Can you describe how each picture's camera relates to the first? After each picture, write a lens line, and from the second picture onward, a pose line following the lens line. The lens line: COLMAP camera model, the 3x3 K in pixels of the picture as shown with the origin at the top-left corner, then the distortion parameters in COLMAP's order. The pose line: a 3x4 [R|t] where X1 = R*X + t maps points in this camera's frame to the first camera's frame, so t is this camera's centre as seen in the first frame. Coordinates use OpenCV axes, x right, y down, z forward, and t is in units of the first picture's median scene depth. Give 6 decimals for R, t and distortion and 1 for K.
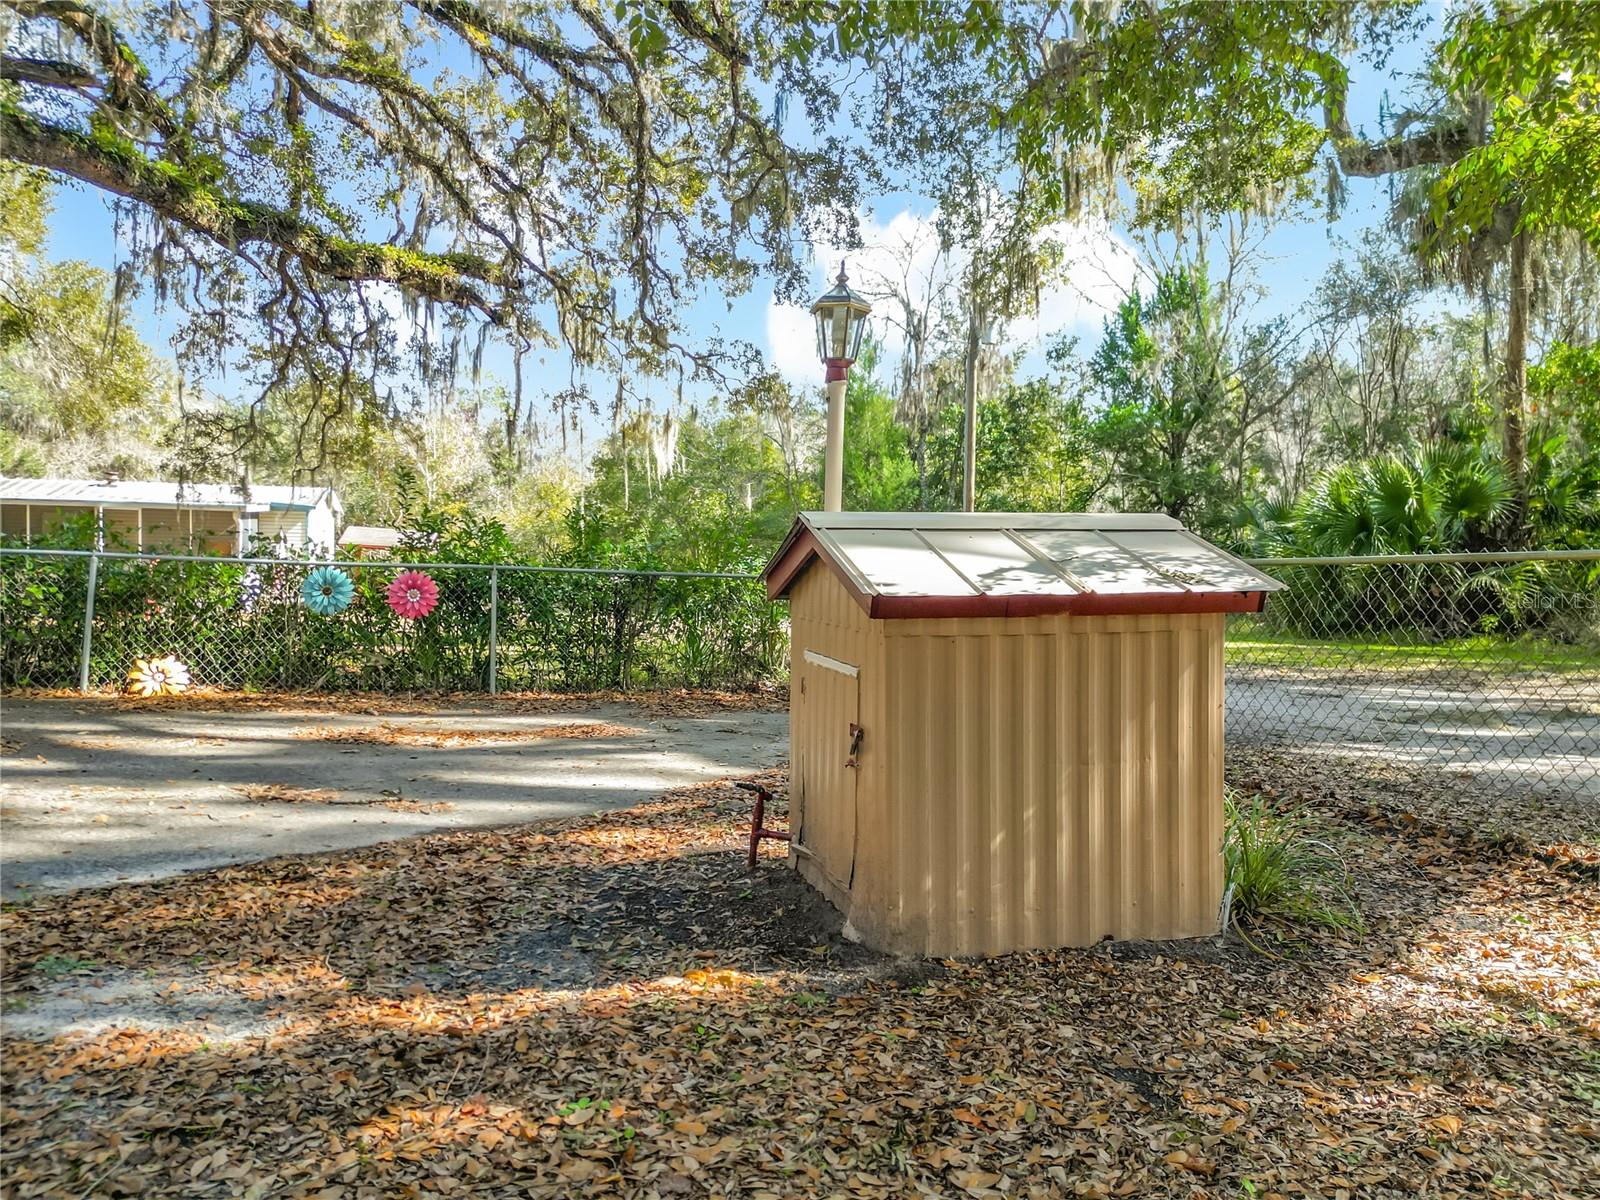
lens RADIAL K [[1108.4, 0, 801.0], [0, 1108.4, 597.1], [0, 0, 1]] dist [0.024919, -0.004149]
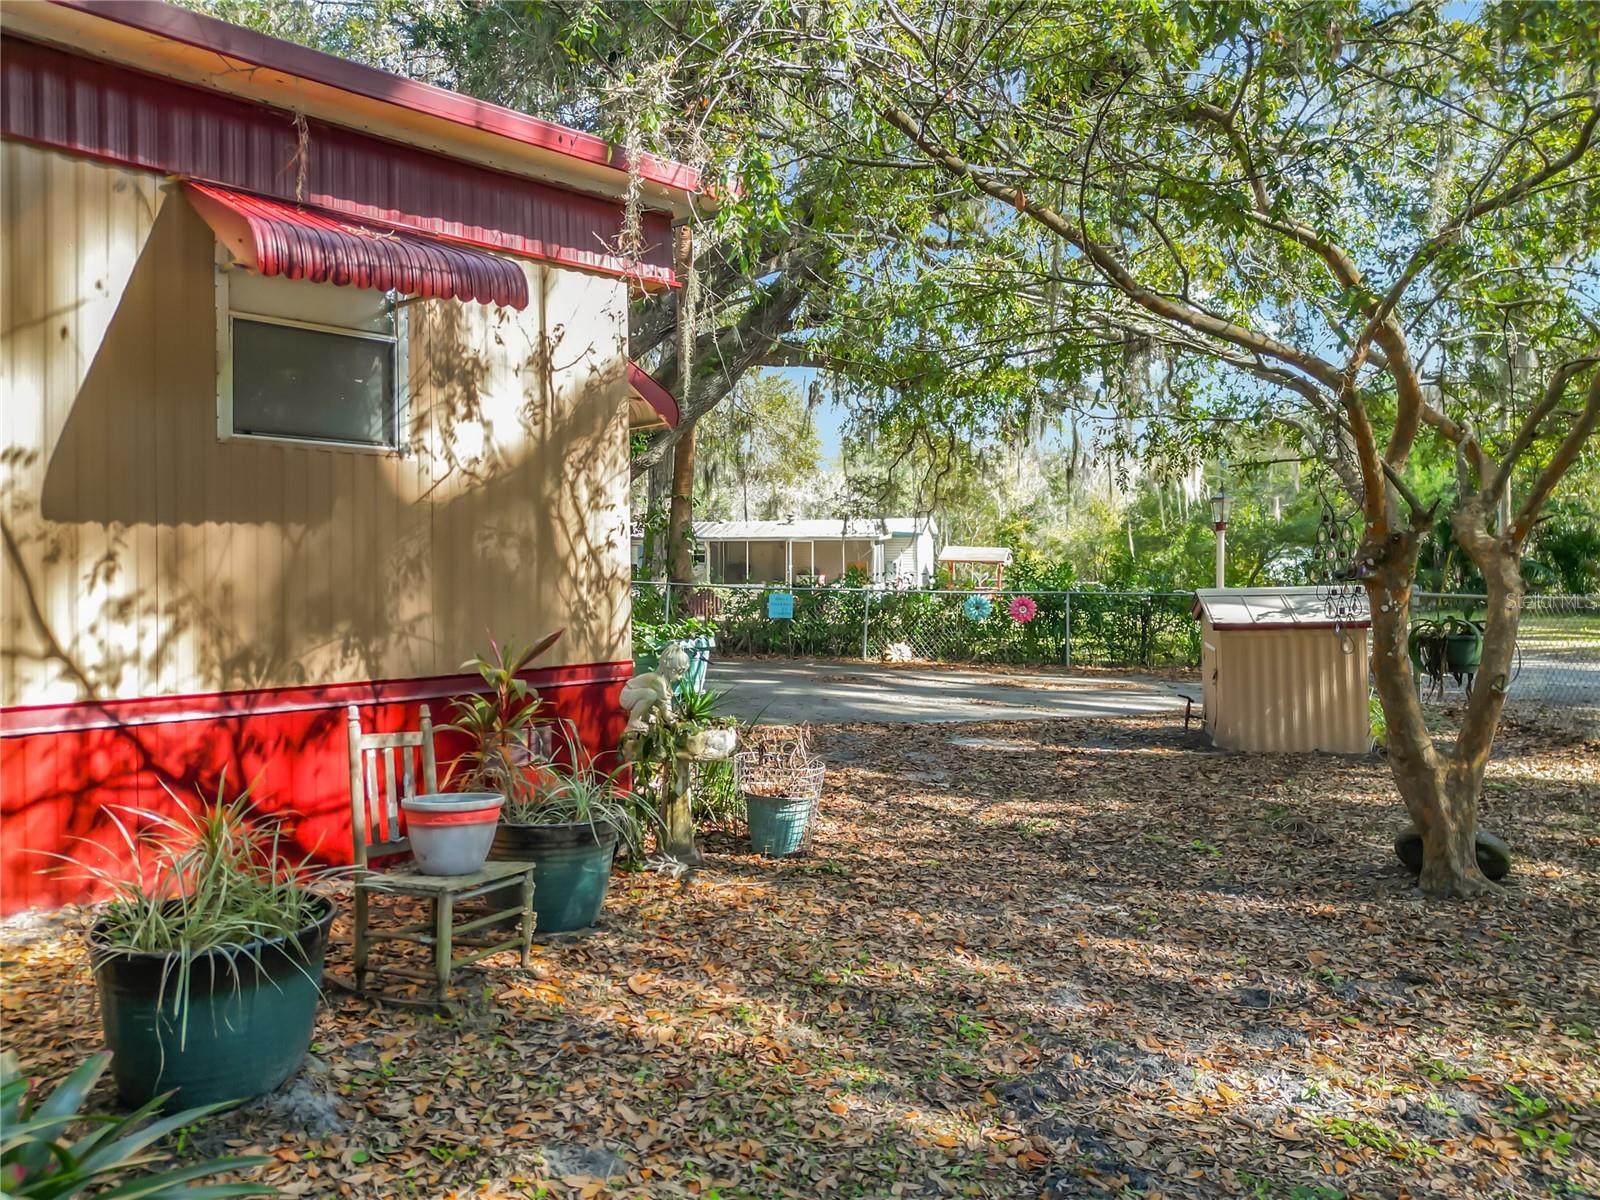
lens RADIAL K [[1108.4, 0, 802.5], [0, 1108.4, 596.0], [0, 0, 1]] dist [0.024919, -0.004149]
pose [[0.885093, -0.010176, -0.465303, 0.149815], [0.012977, 0.999912, 0.002815, -0.030163], [0.465233, -0.008530, 0.885147, -0.669974]]
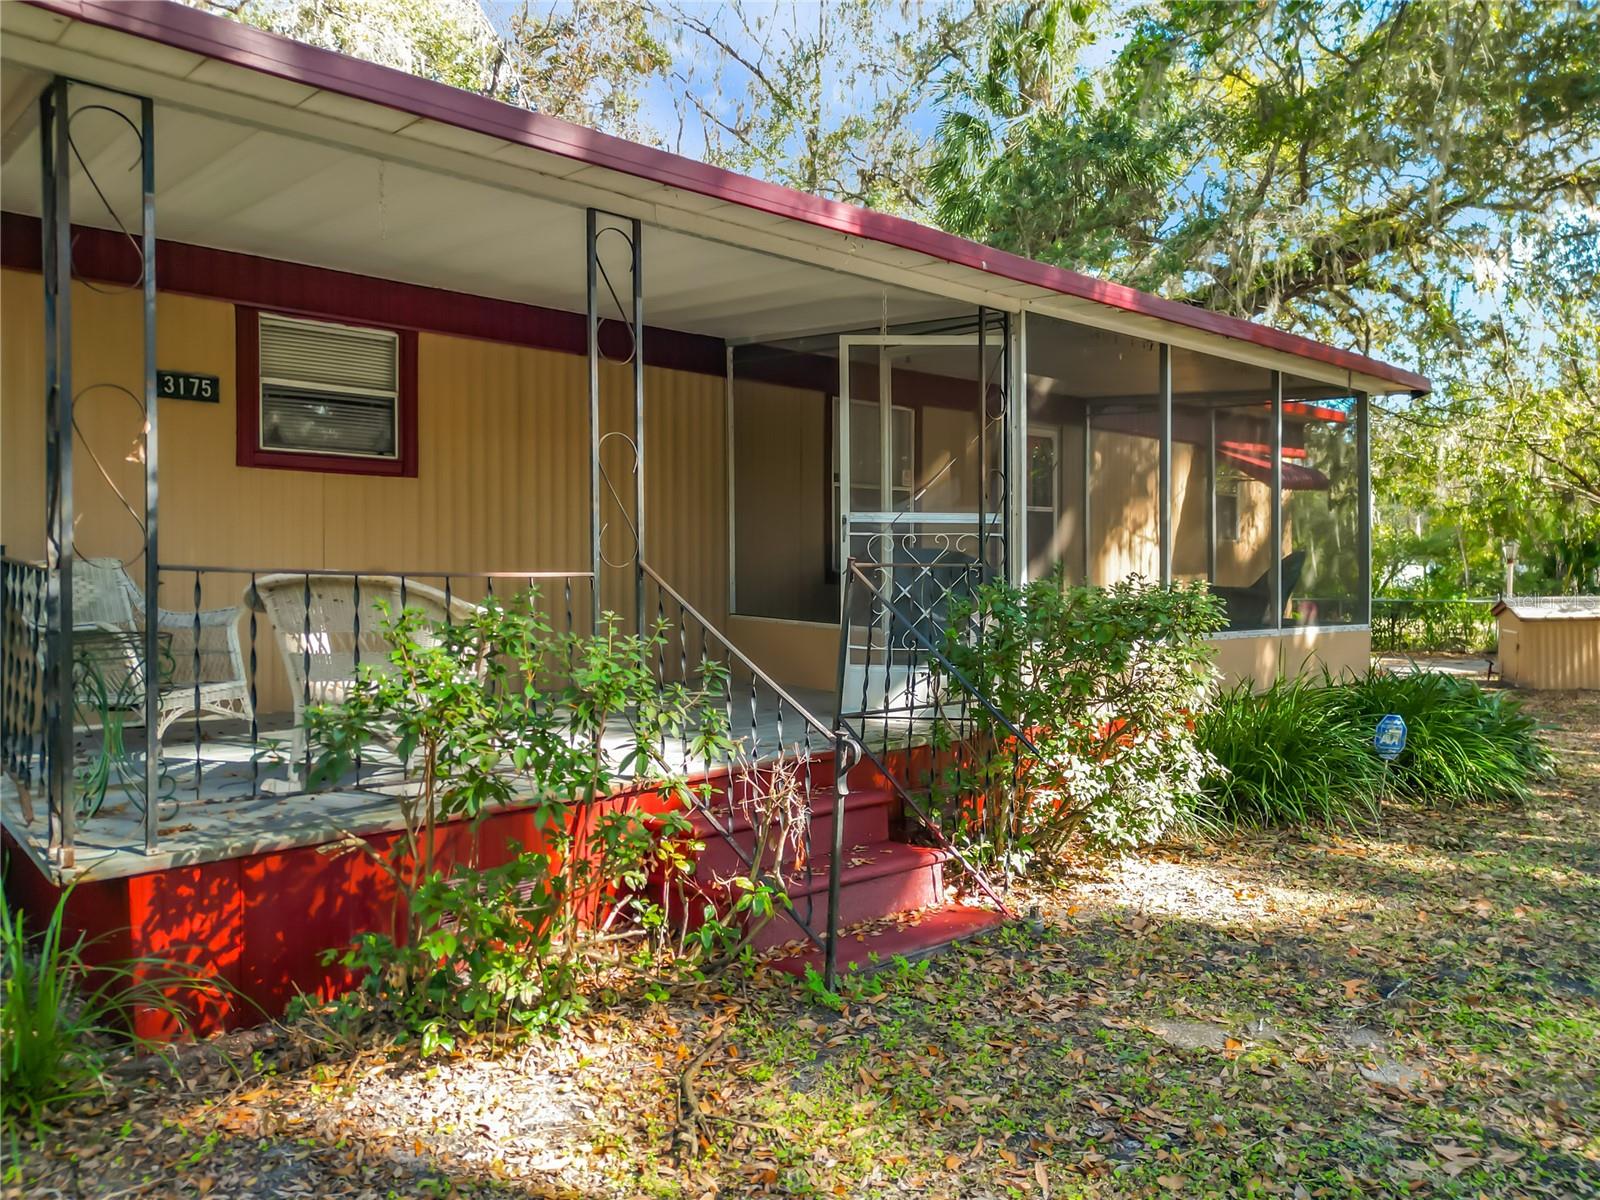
lens RADIAL K [[1108.4, 0, 796.6], [0, 1108.4, 596.0], [0, 0, 1]] dist [0.024919, -0.004149]
pose [[0.865374, -0.012723, -0.500965, -0.079406], [0.012704, 0.999913, -0.003451, -0.041019], [0.500966, -0.003378, 0.865460, -1.713180]]
